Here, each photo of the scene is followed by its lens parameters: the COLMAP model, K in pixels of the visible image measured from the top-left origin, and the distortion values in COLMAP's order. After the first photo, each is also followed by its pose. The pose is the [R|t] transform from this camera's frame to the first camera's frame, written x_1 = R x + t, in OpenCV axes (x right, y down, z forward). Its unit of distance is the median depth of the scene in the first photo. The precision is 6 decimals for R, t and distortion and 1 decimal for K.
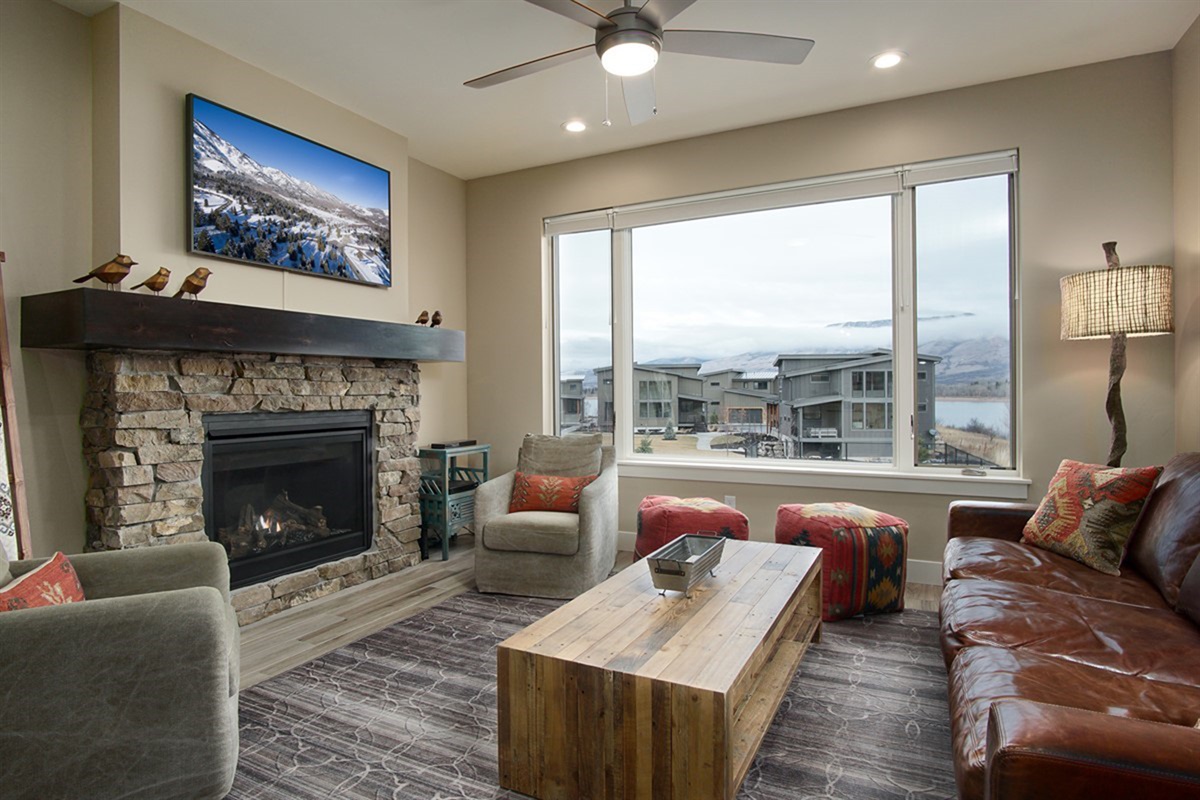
lens RADIAL K [[655.2, 0, 600.0], [0, 655.2, 400.0], [0, 0, 1]] dist [-0.003905, -0.000188]
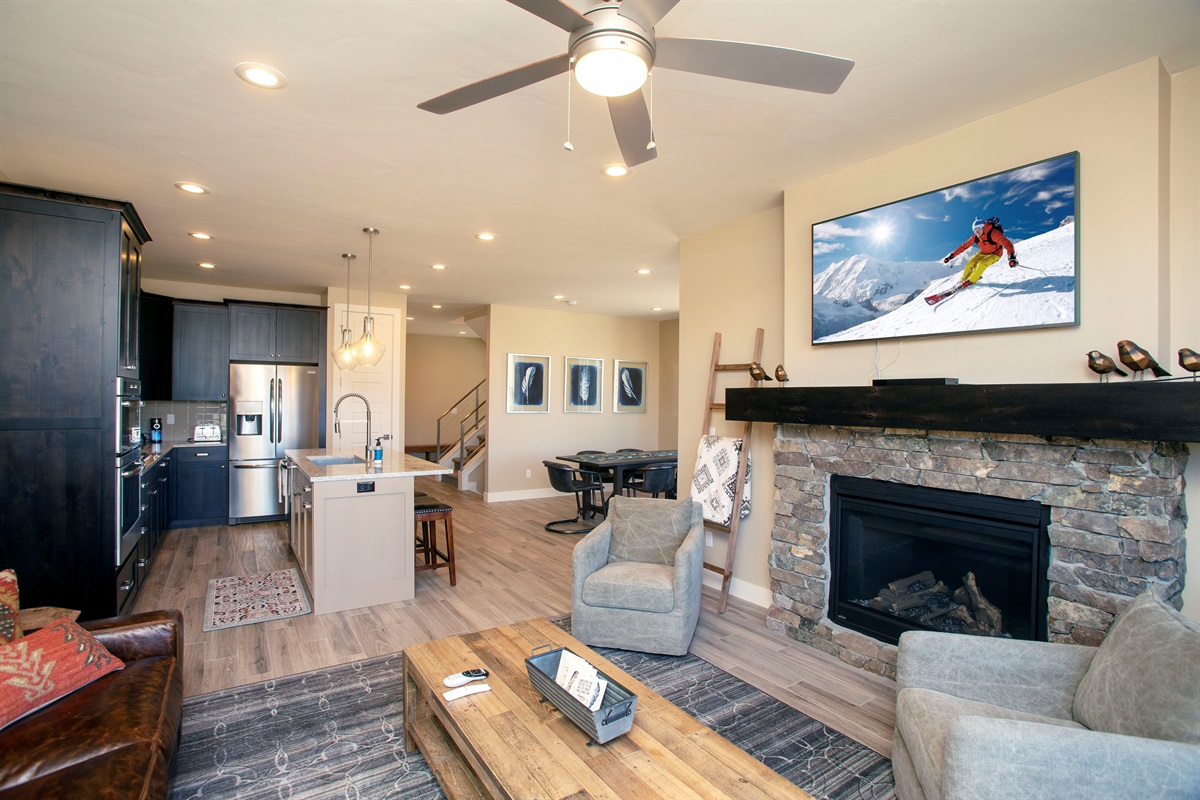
lens RADIAL K [[572.4, 0, 596.7], [0, 572.4, 402.6], [0, 0, 1]] dist [-0.005525, -0.000182]
pose [[-0.490212, 0.005351, -0.871587, 0.564457], [-0.021757, 0.999594, 0.018374, -0.124798], [0.871332, 0.027971, -0.489897, 1.154918]]
